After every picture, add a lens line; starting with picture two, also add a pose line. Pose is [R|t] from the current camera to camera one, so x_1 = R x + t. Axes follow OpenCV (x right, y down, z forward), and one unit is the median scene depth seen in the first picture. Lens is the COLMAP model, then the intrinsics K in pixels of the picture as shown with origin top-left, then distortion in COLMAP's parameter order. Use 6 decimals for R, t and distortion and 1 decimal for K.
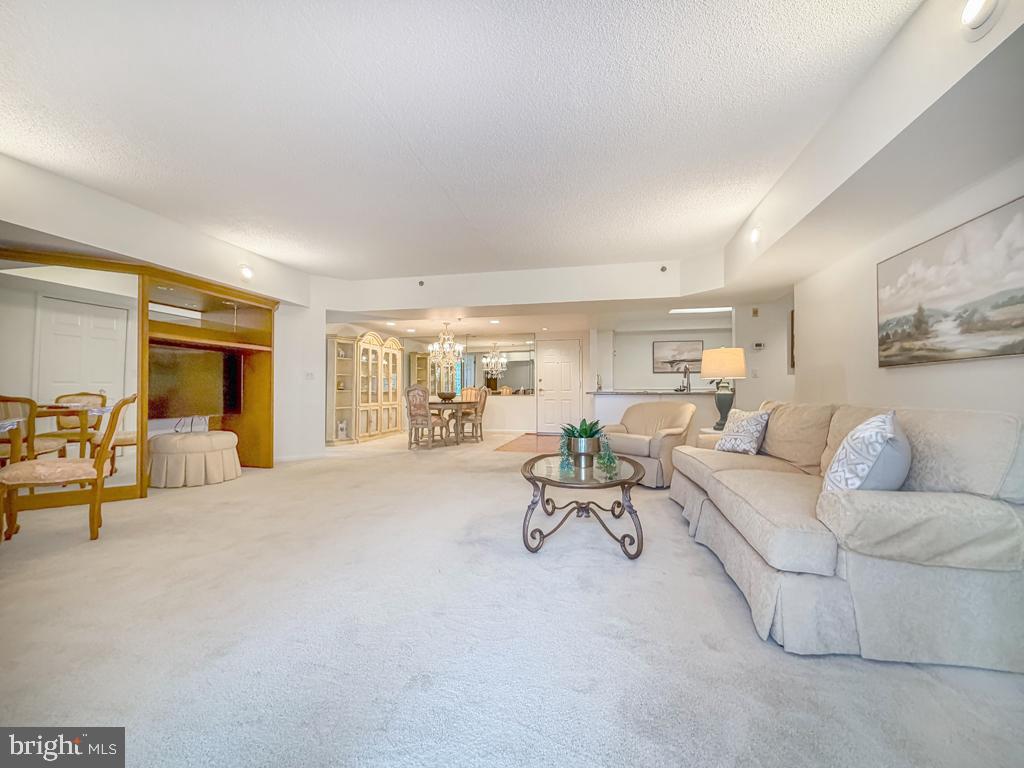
lens RADIAL K [[416.2, 0, 509.6], [0, 416.2, 378.3], [0, 0, 1]] dist [-0.001785, -0.000704]
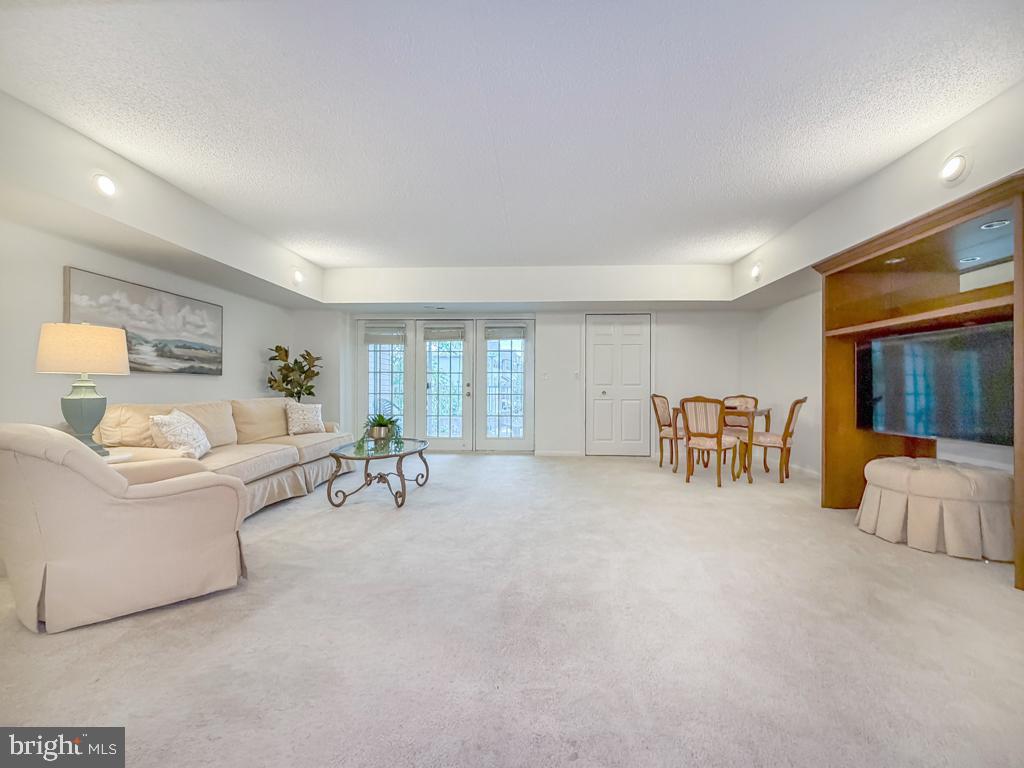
lens RADIAL K [[416.2, 0, 509.6], [0, 416.2, 378.3], [0, 0, 1]] dist [-0.001785, -0.000704]
pose [[-0.986606, -0.011481, -0.162719, -0.008227], [-0.002697, 0.998532, -0.054098, 0.030235], [0.163101, -0.052935, -0.985188, 1.336094]]
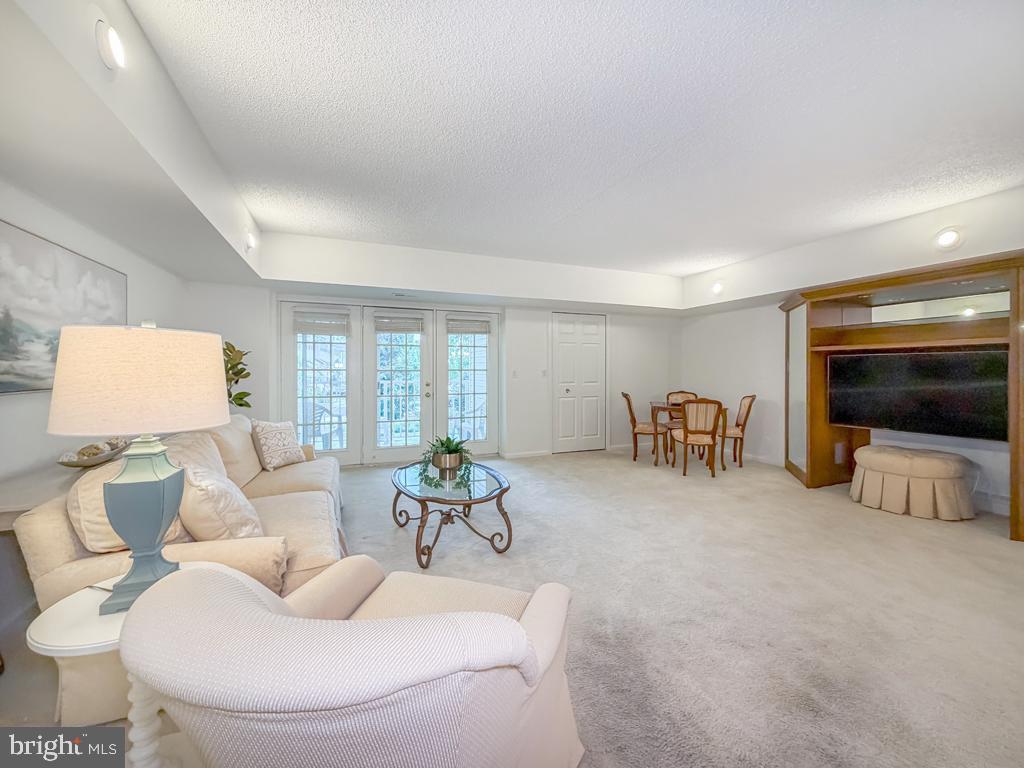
lens RADIAL K [[414.2, 0, 509.0], [0, 414.2, 363.4], [0, 0, 1]] dist [-0.002198, -0.000255]
pose [[-0.824818, -0.013862, -0.565228, 0.363777], [0.013959, 0.998895, -0.044867, -0.022736], [0.565226, -0.044897, -0.823714, 1.093377]]
